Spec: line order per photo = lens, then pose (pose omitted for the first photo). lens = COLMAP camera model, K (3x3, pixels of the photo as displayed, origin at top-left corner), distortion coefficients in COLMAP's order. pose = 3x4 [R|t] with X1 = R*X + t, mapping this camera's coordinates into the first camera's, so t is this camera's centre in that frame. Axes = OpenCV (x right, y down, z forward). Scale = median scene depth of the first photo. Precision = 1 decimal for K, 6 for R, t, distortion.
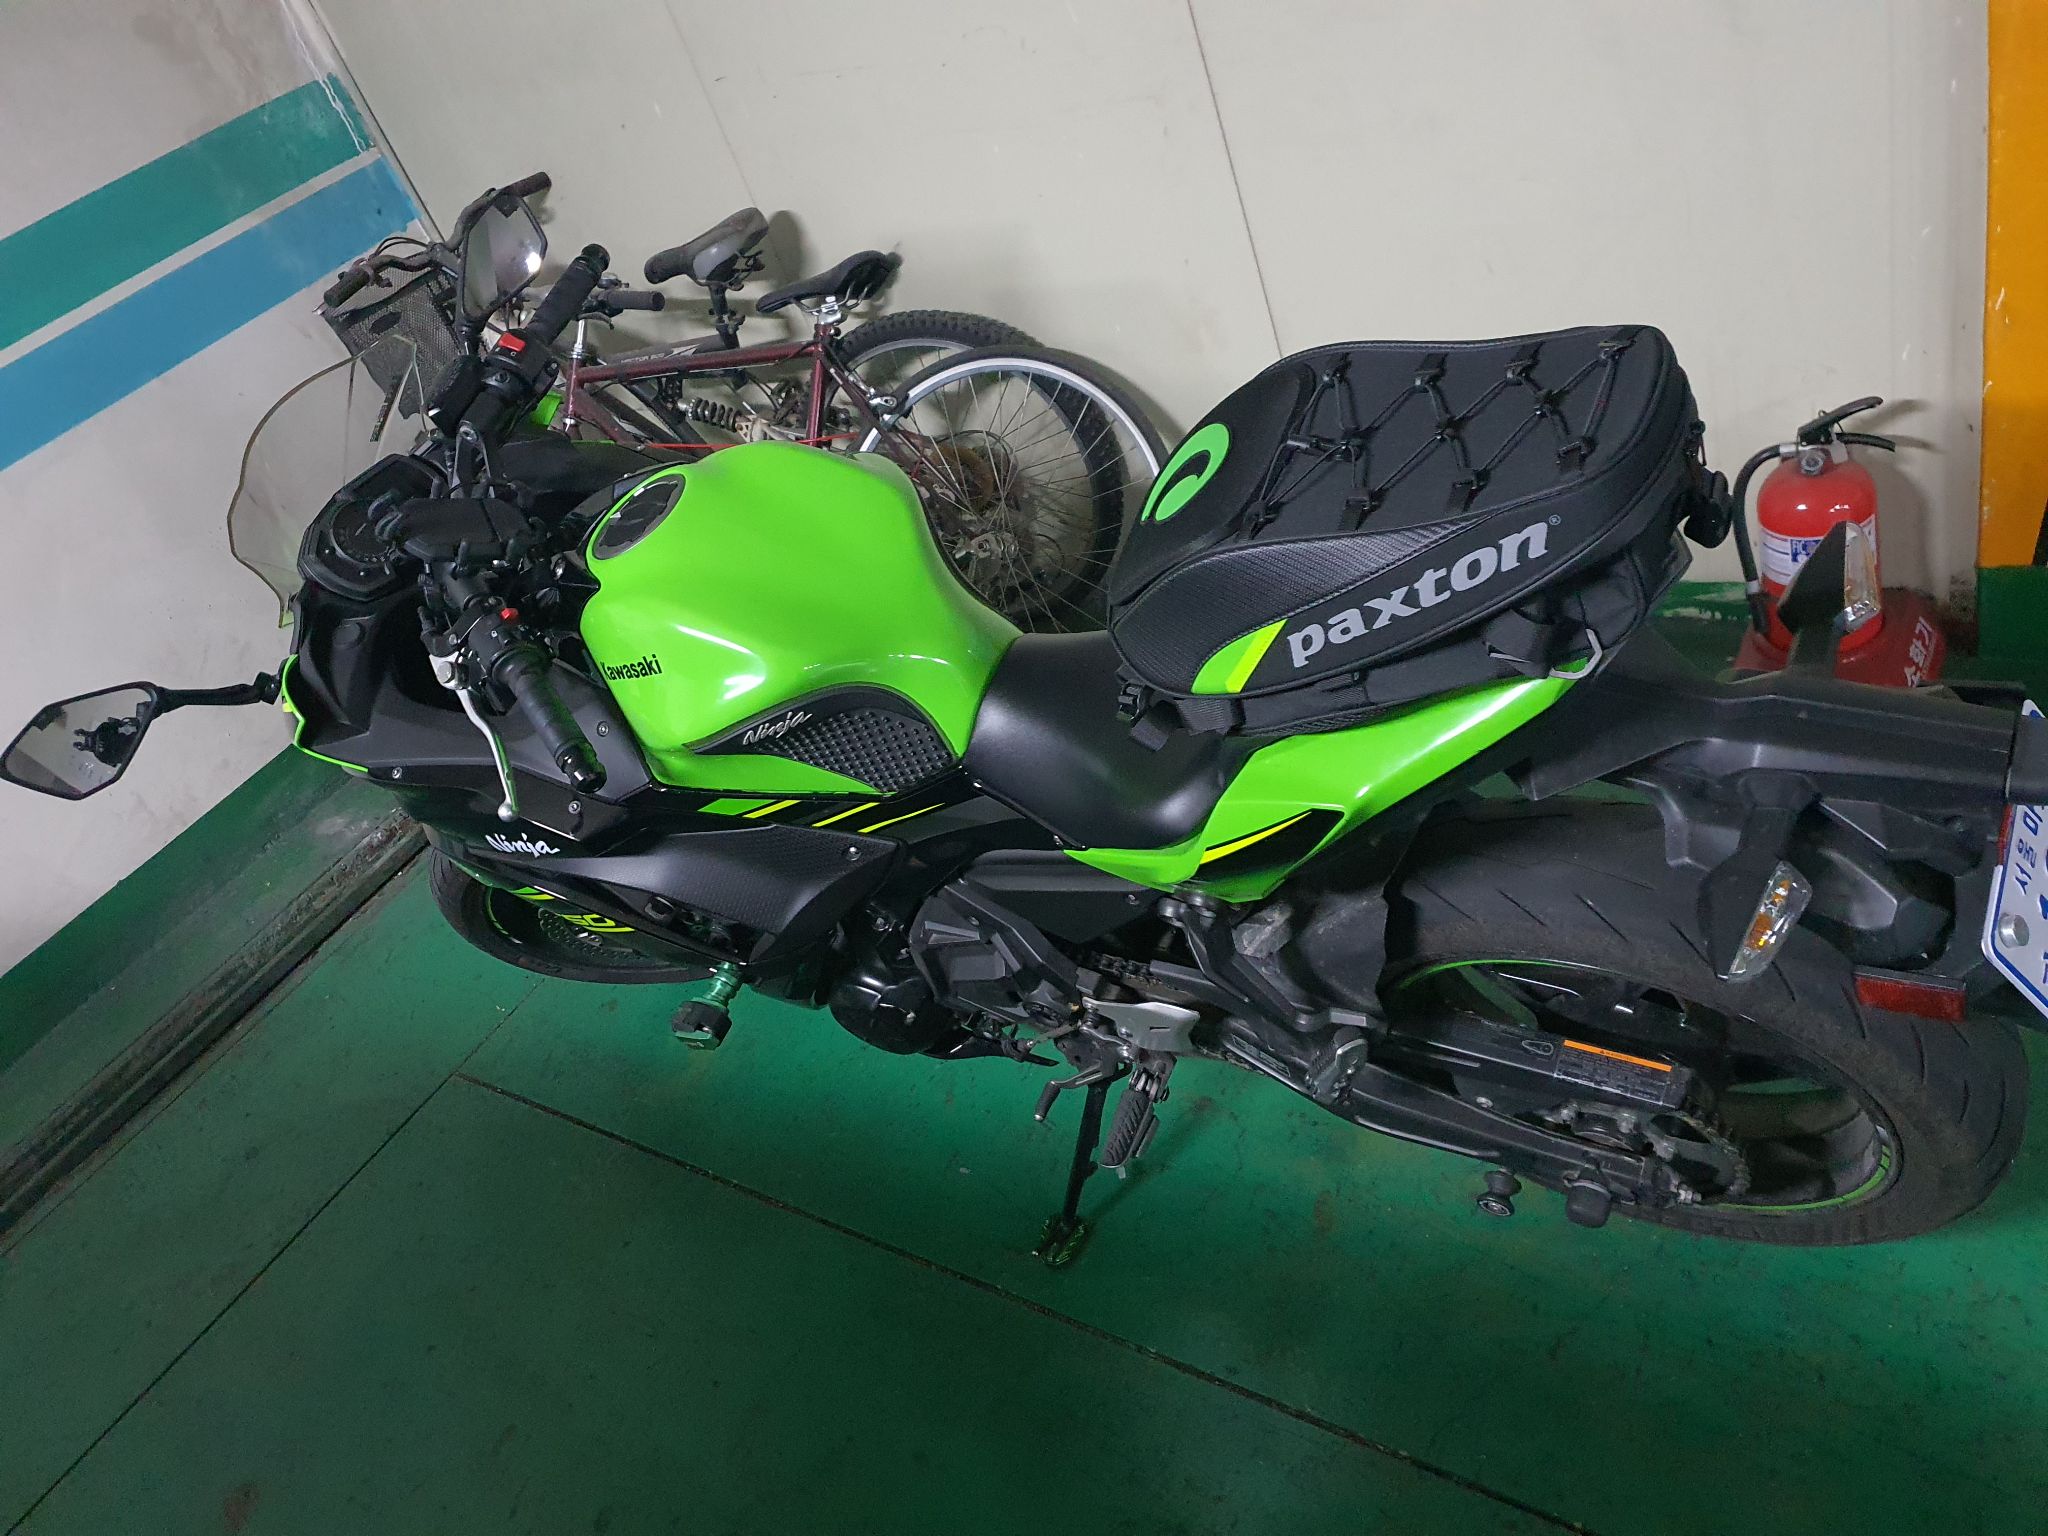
lens RADIAL K [[1552.5, 0, 1038.2], [0, 1552.5, 773.6], [0, 0, 1]] dist [0.034685, -0.021411]
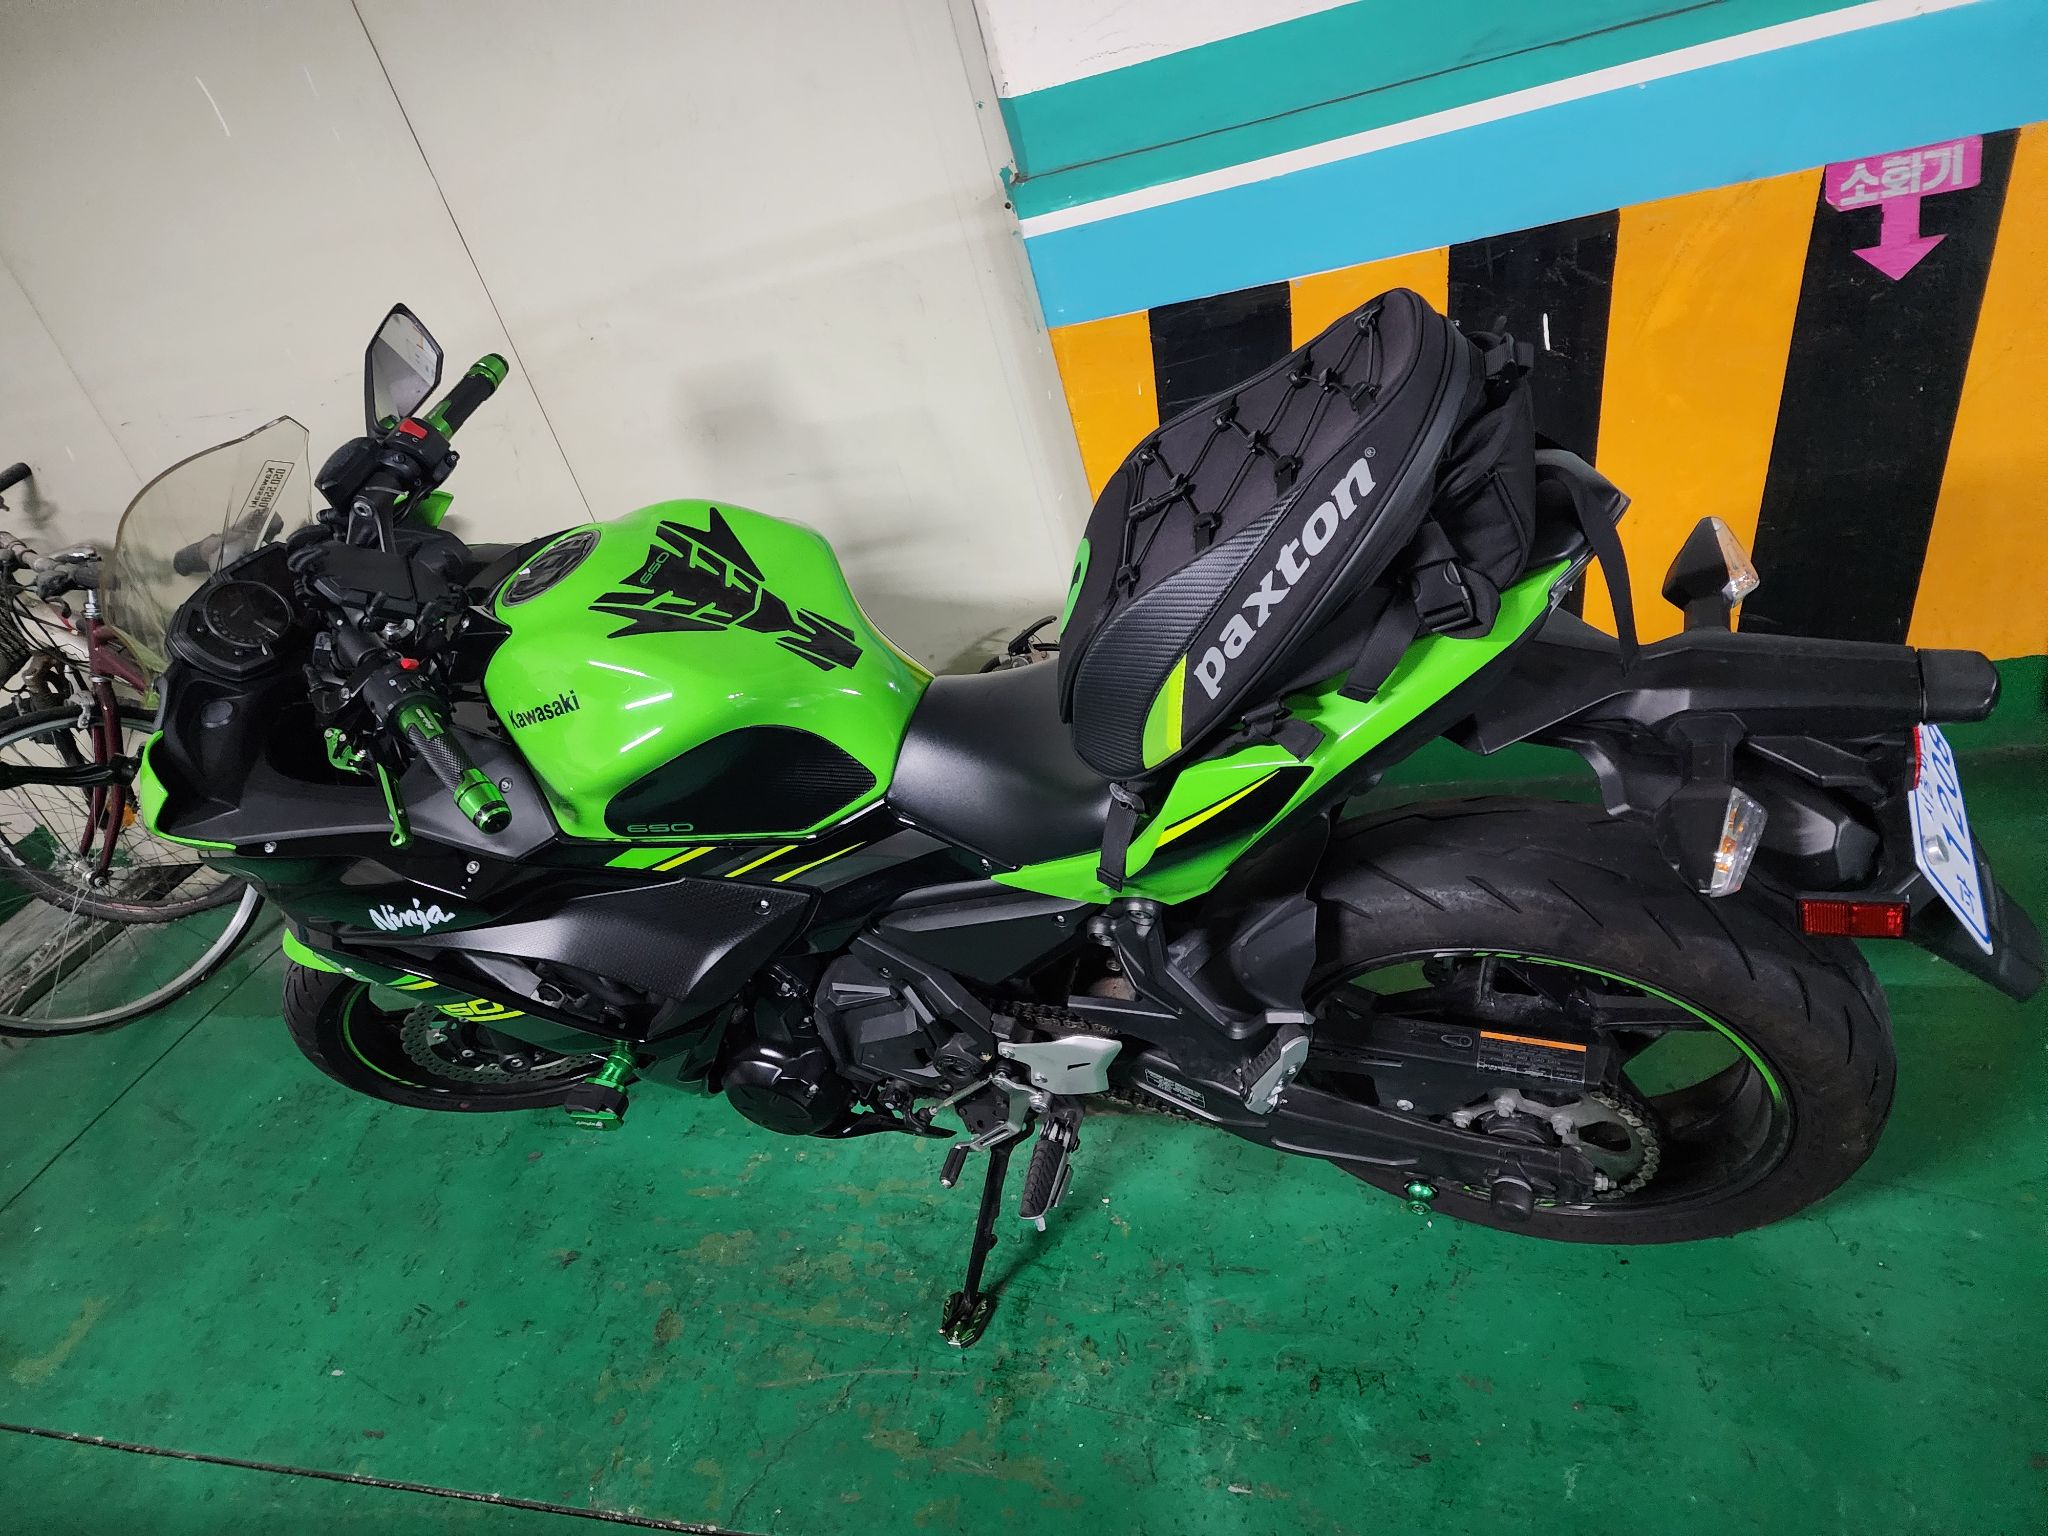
lens RADIAL K [[1355.1, 0, 1061.4], [0, 1355.1, 739.3], [0, 0, 1]] dist [0.034373, 0.009270]
pose [[0.987222, -0.019993, 0.158094, -0.066400], [0.044308, 0.987417, -0.151807, 0.084376], [-0.153070, 0.156872, 0.975685, 0.099376]]
